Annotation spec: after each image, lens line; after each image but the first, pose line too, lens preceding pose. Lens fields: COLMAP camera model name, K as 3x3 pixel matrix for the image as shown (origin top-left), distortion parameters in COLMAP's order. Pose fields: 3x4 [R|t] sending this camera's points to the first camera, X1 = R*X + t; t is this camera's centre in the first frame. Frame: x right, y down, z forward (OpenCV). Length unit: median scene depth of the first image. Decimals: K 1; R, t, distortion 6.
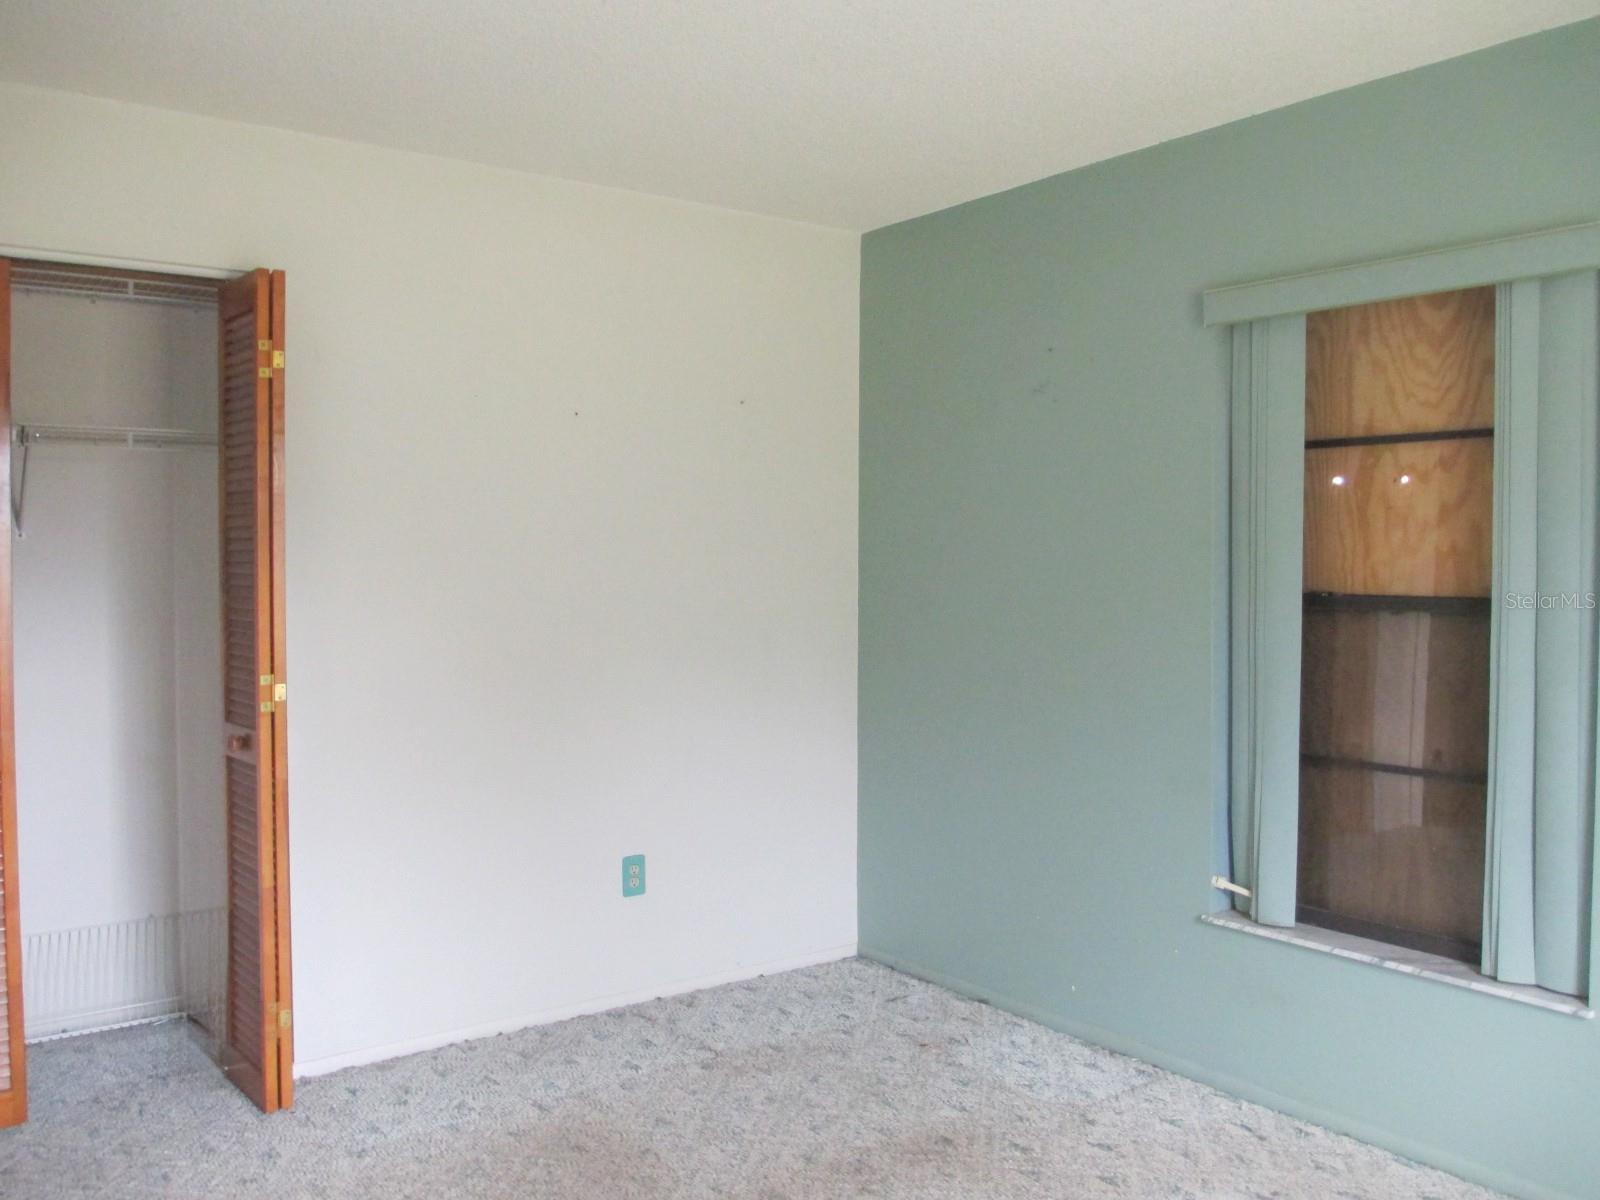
lens RADIAL K [[1326.7, 0, 800.0], [0, 1326.7, 600.0], [0, 0, 1]] dist [-0.054813, 0.007639]
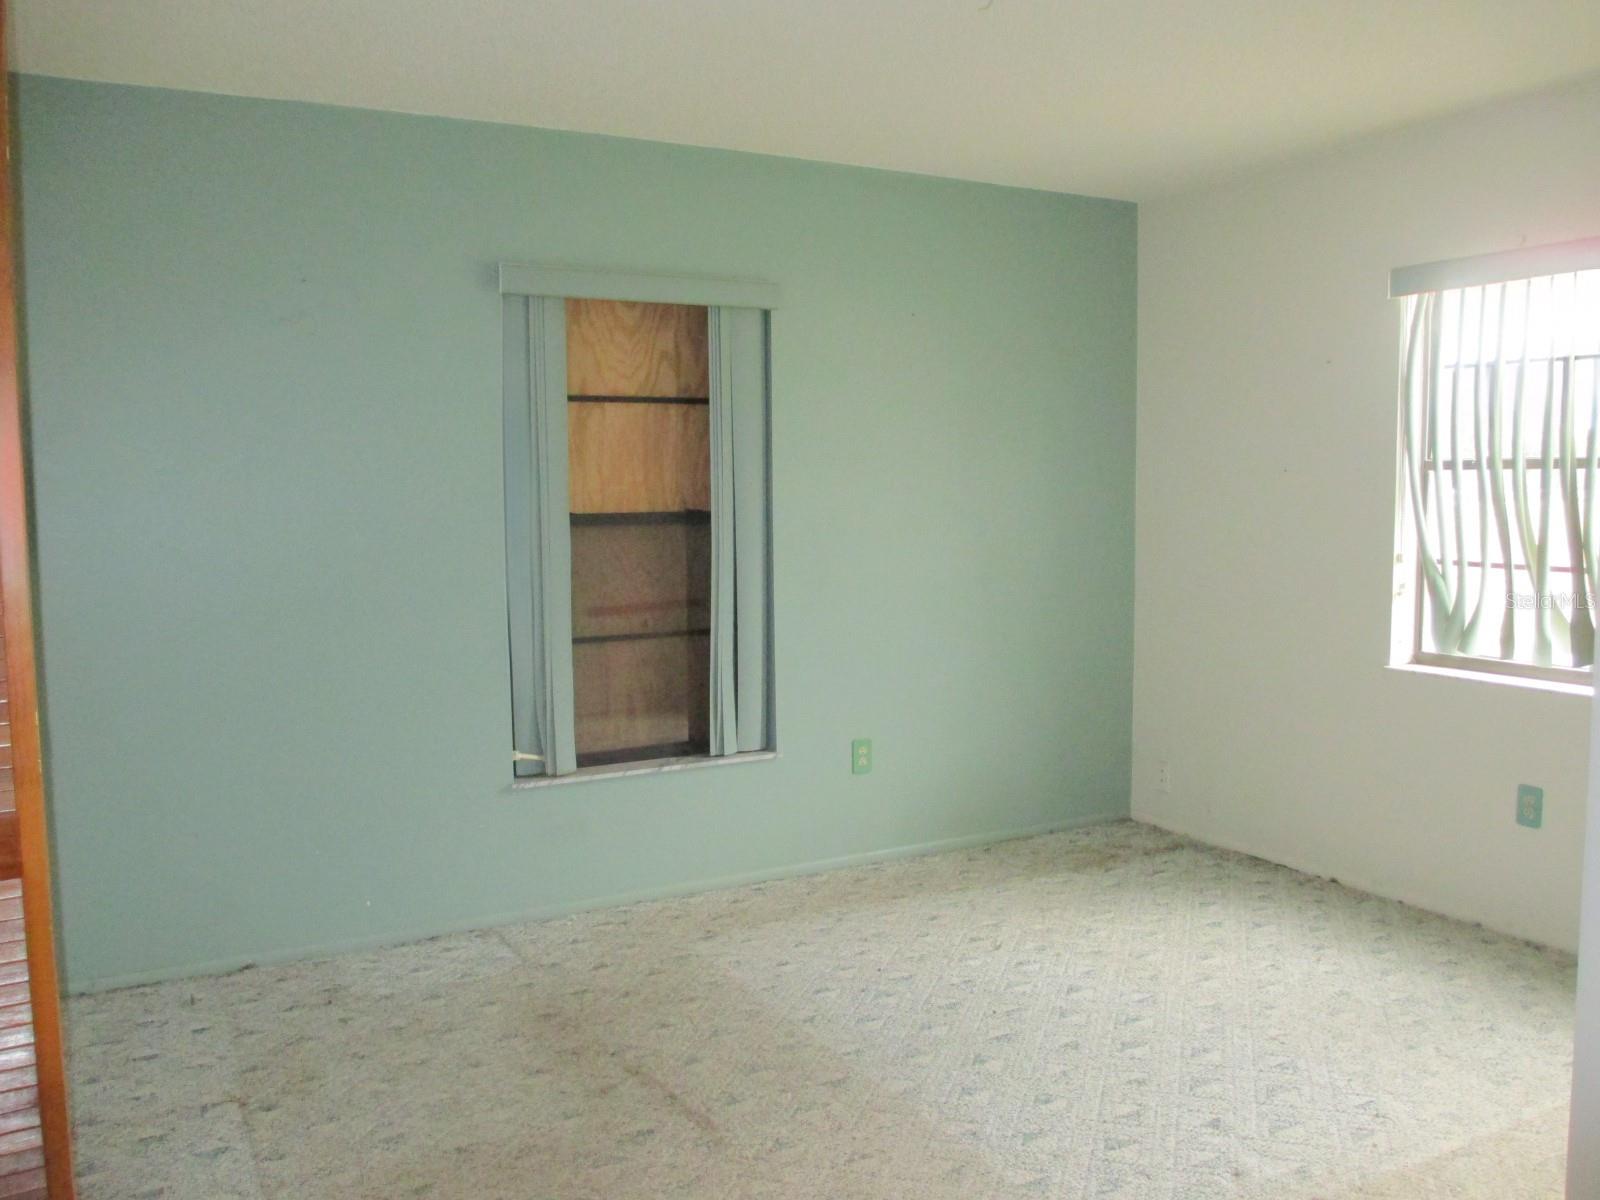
lens RADIAL K [[1326.7, 0, 800.0], [0, 1326.7, 600.0], [0, 0, 1]] dist [-0.054813, 0.007639]
pose [[0.140821, -0.087491, 0.986162, -0.896022], [0.045854, 0.995595, 0.081780, -0.017203], [-0.988973, 0.033703, 0.144212, 0.601092]]
